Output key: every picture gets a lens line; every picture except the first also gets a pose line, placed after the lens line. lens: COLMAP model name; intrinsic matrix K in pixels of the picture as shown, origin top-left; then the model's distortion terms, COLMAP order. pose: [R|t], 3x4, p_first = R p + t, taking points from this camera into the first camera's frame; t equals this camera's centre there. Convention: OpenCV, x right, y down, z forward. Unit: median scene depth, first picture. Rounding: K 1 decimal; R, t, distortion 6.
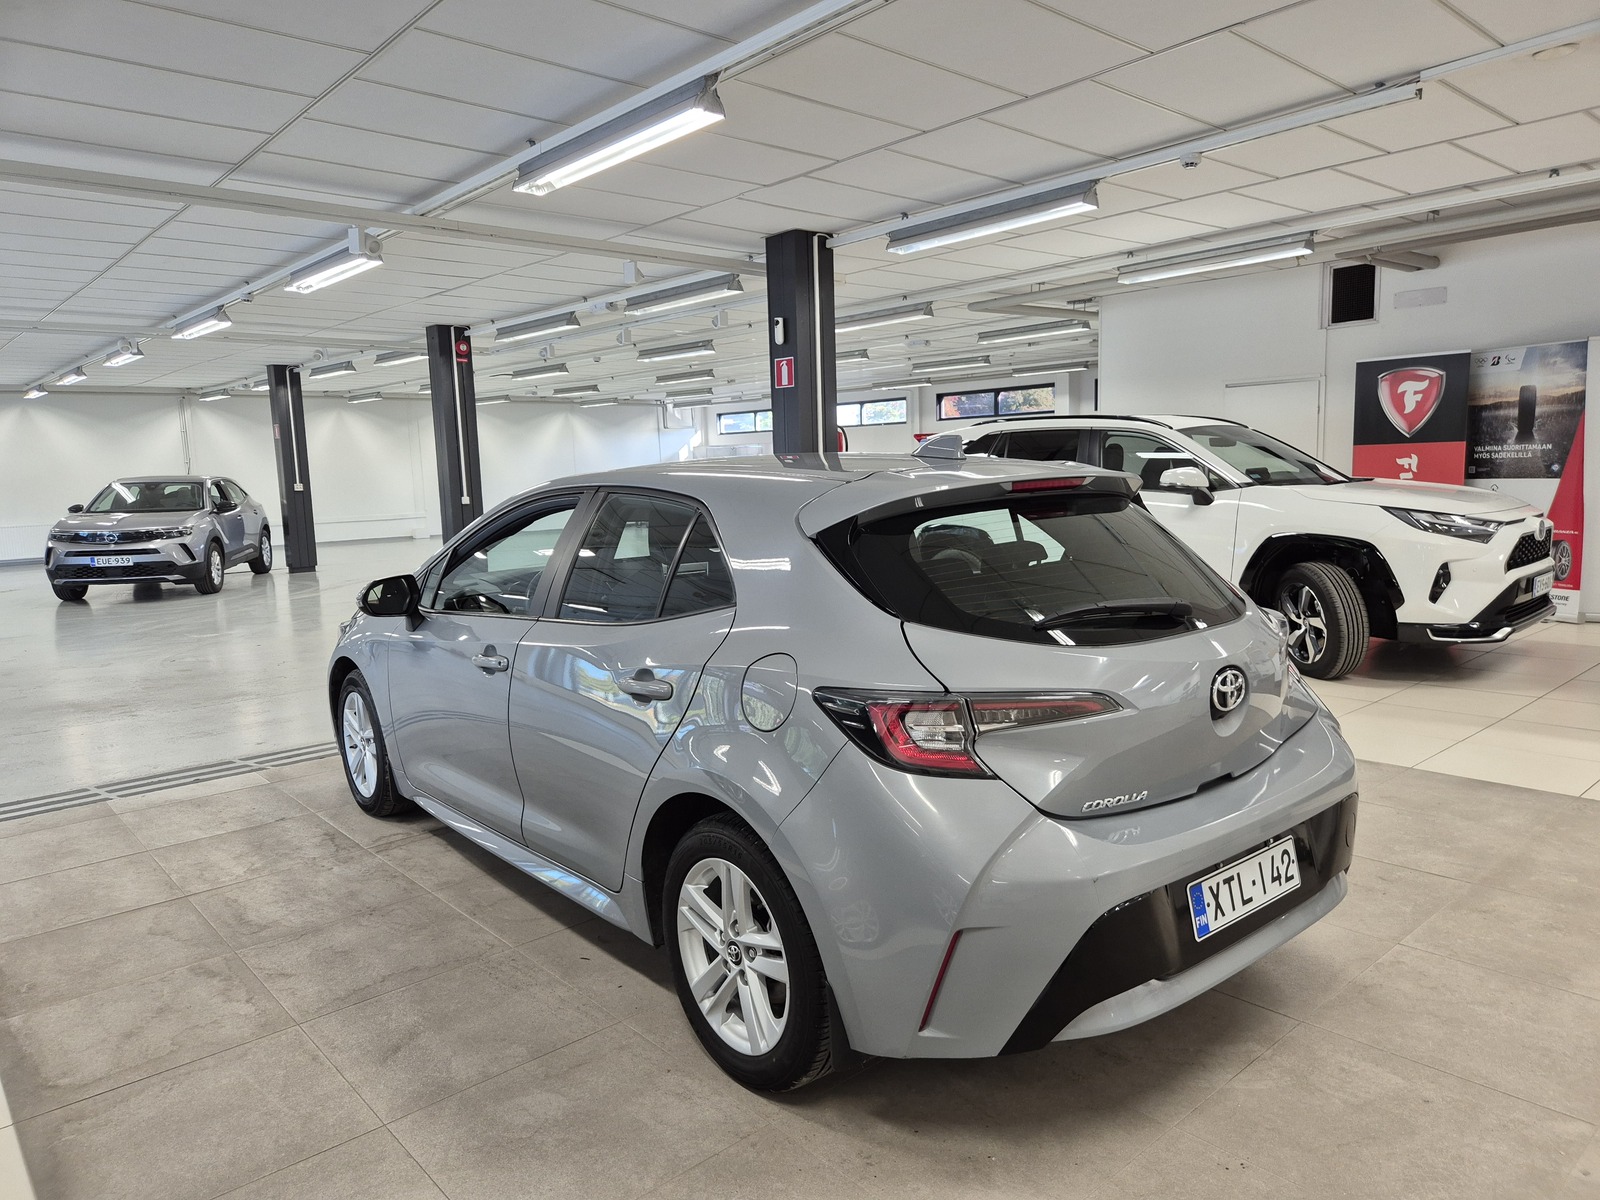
lens RADIAL K [[1064.5, 0, 800.0], [0, 1064.5, 600.0], [0, 0, 1]] dist [0.069191, -0.055136]
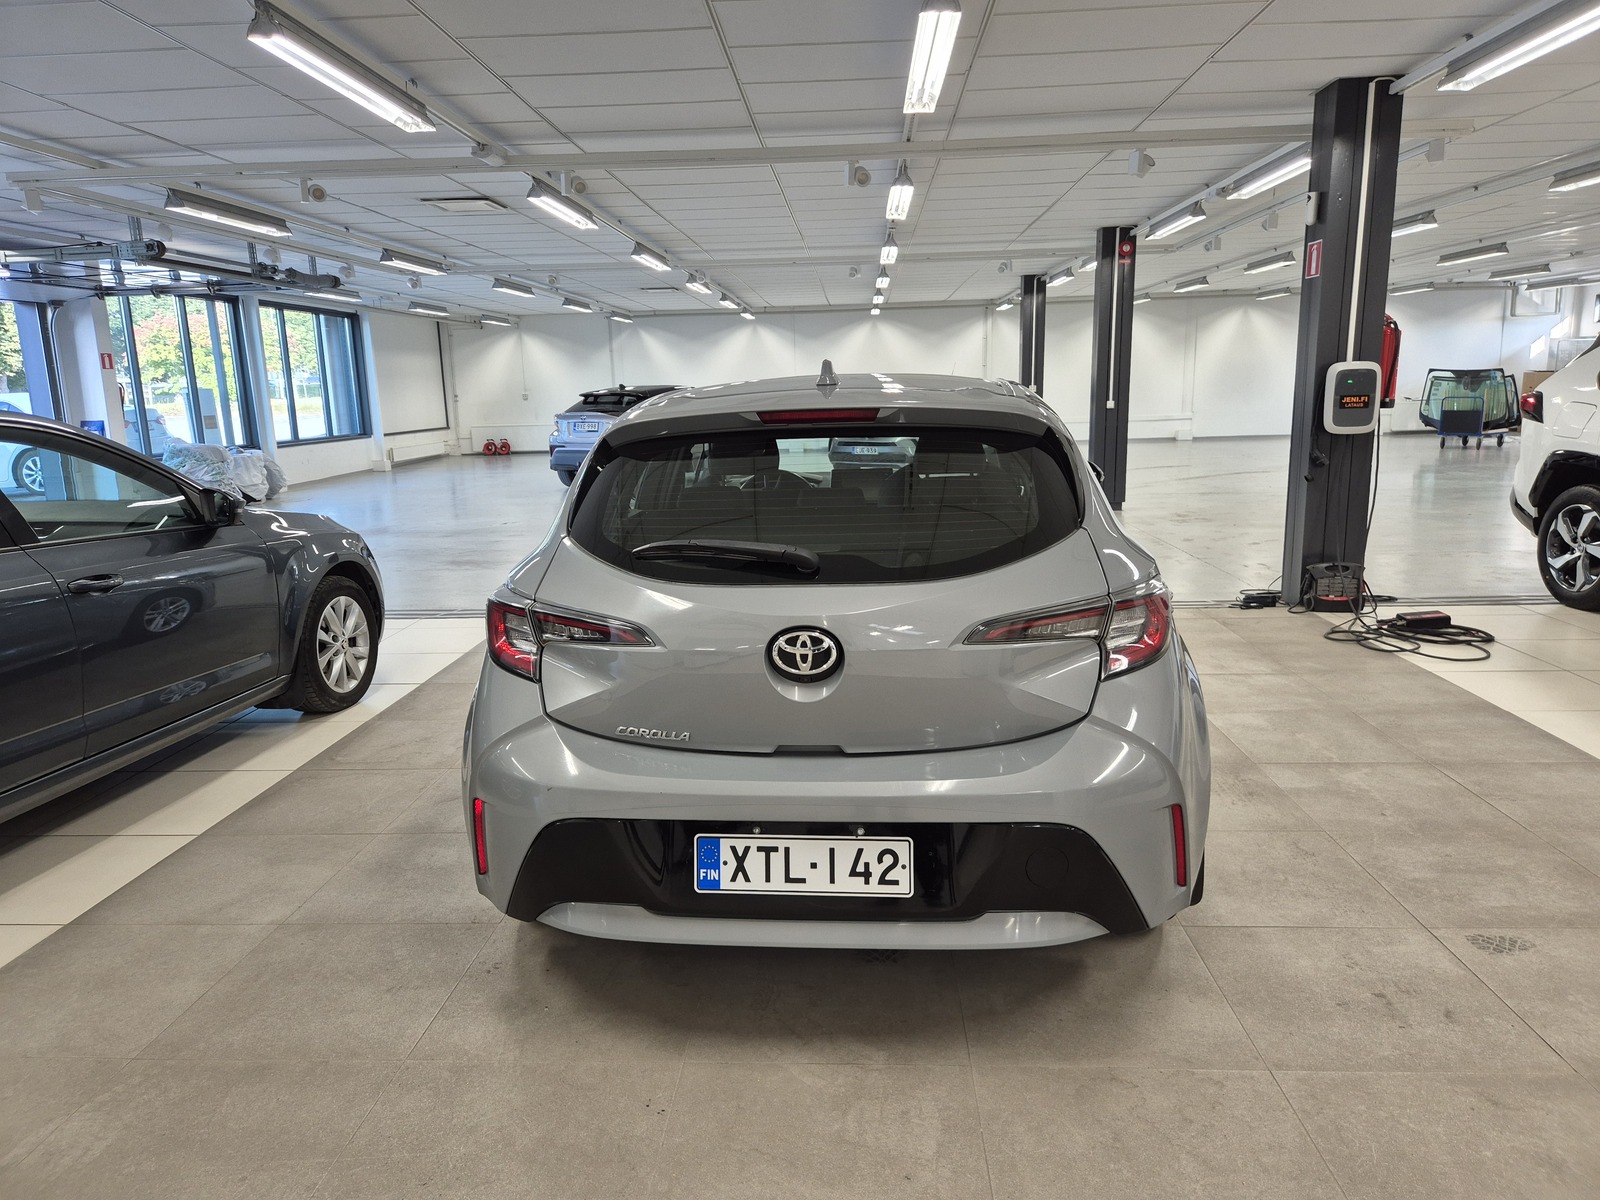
lens RADIAL K [[1065.0, 0, 795.4], [0, 1065.0, 591.4], [0, 0, 1]] dist [0.067660, -0.055153]
pose [[0.710188, 0.146383, -0.688625, 0.568173], [-0.087317, 0.988907, 0.120164, -0.042424], [0.698576, -0.025211, 0.715092, 0.198244]]
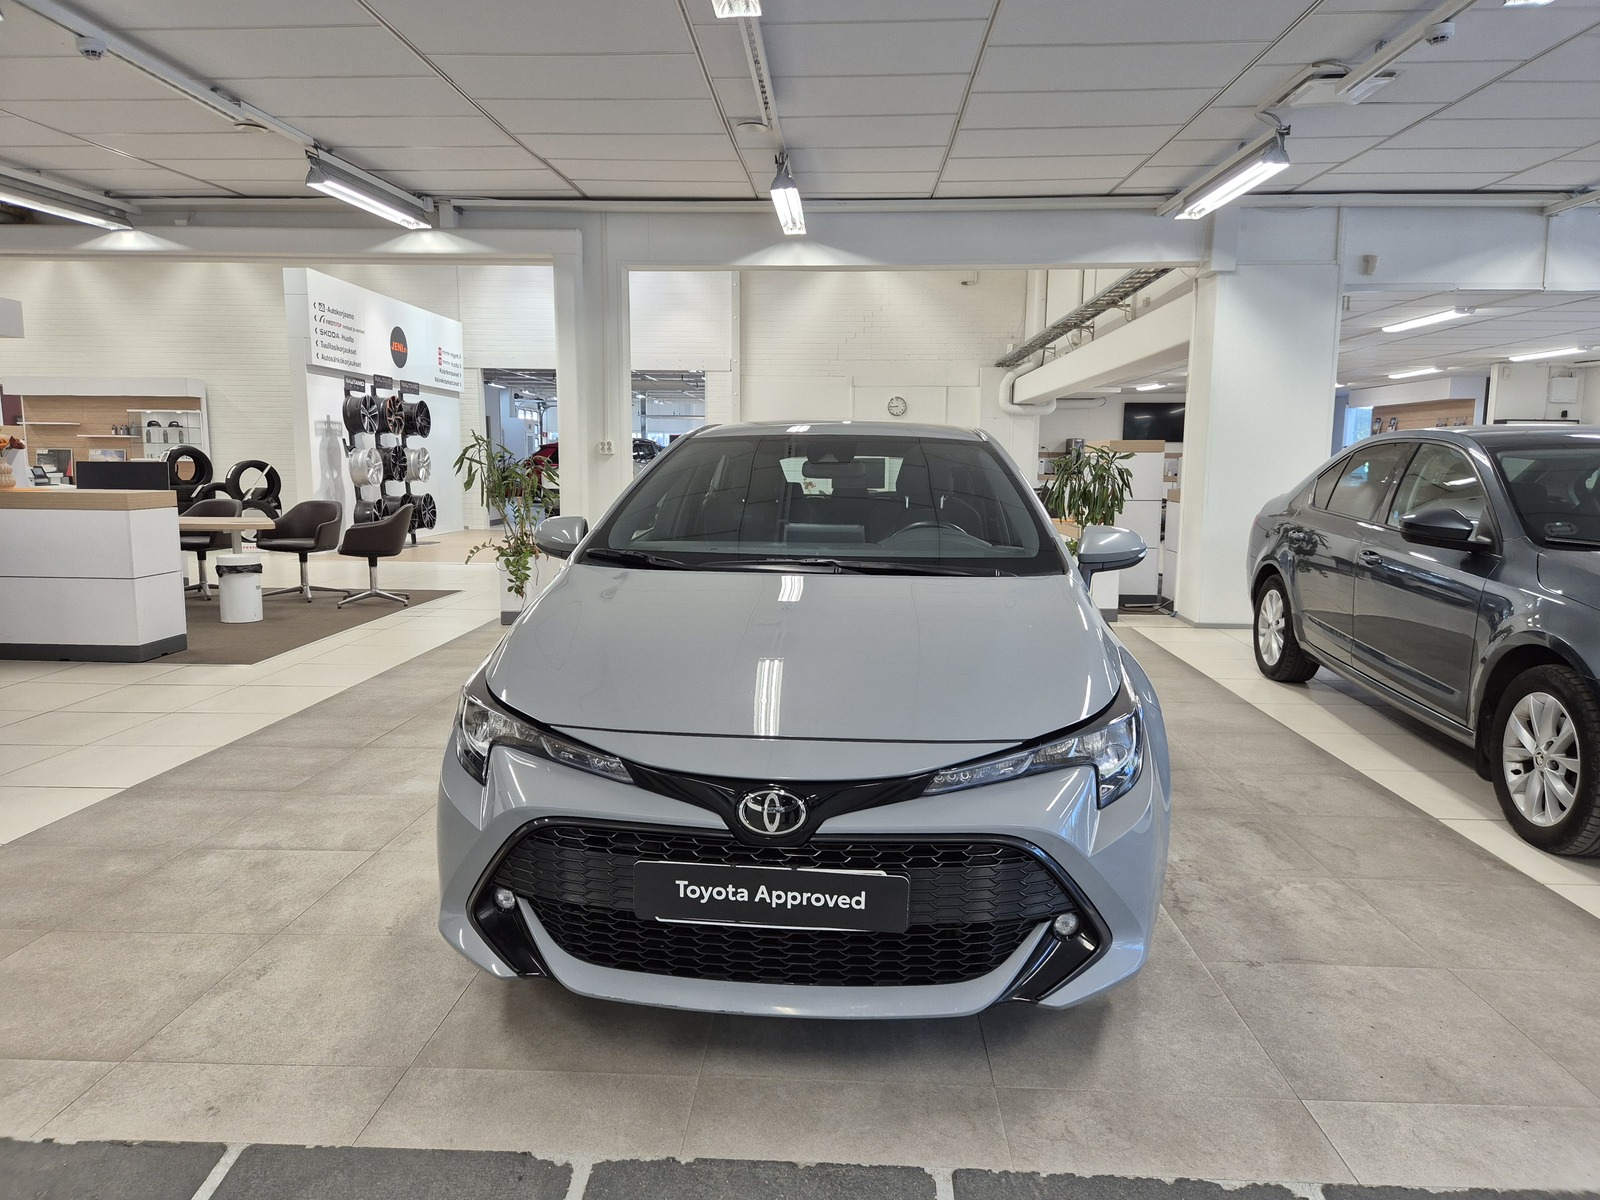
lens RADIAL K [[1065.0, 0, 795.4], [0, 1065.0, 591.4], [0, 0, 1]] dist [0.067660, -0.055153]
pose [[-0.712741, -0.064341, 0.698470, -0.763497], [0.105387, 0.974658, 0.197323, -0.163452], [-0.693465, 0.214250, -0.687898, 1.673954]]
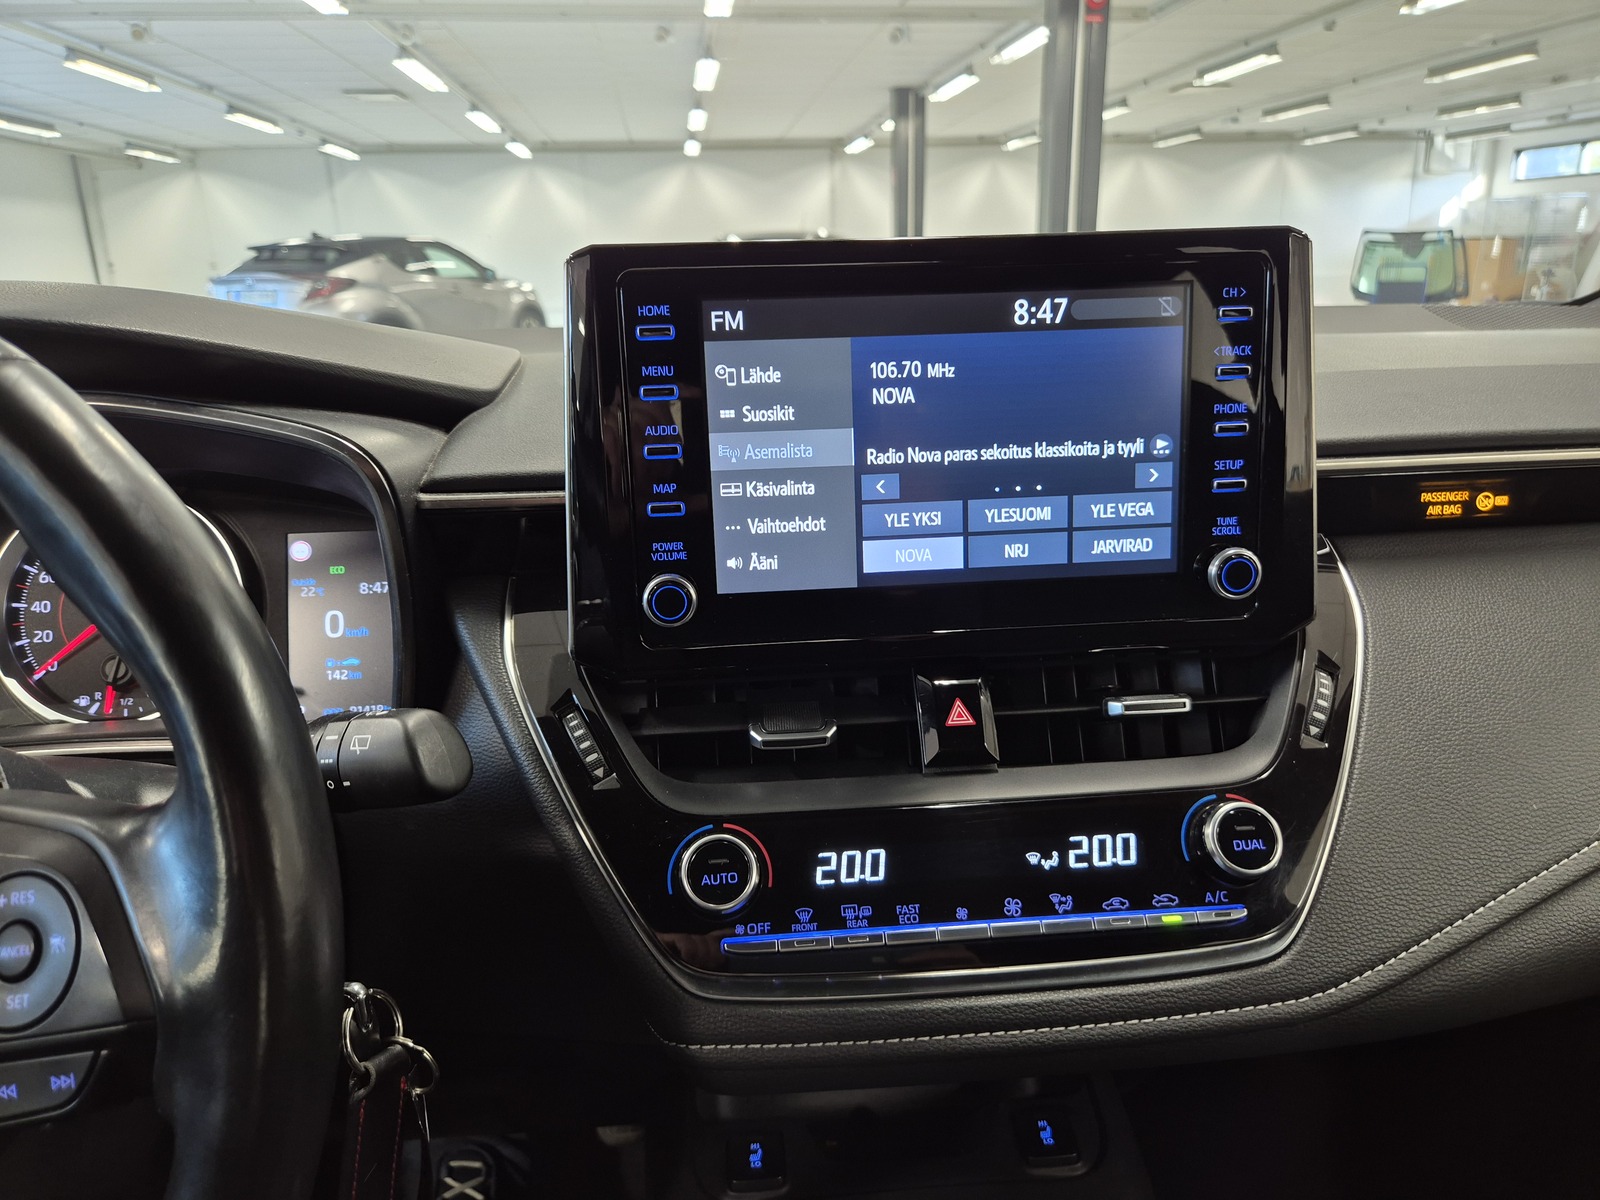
lens RADIAL K [[1083.5, 0, 805.2], [0, 1083.5, 629.0], [0, 0, 1]] dist [0.045485, -0.053216]
pose [[0.821829, 0.192138, -0.536358, -0.122052], [-0.076098, 0.970002, 0.230881, -0.035073], [0.564629, -0.148929, 0.811797, 0.956393]]
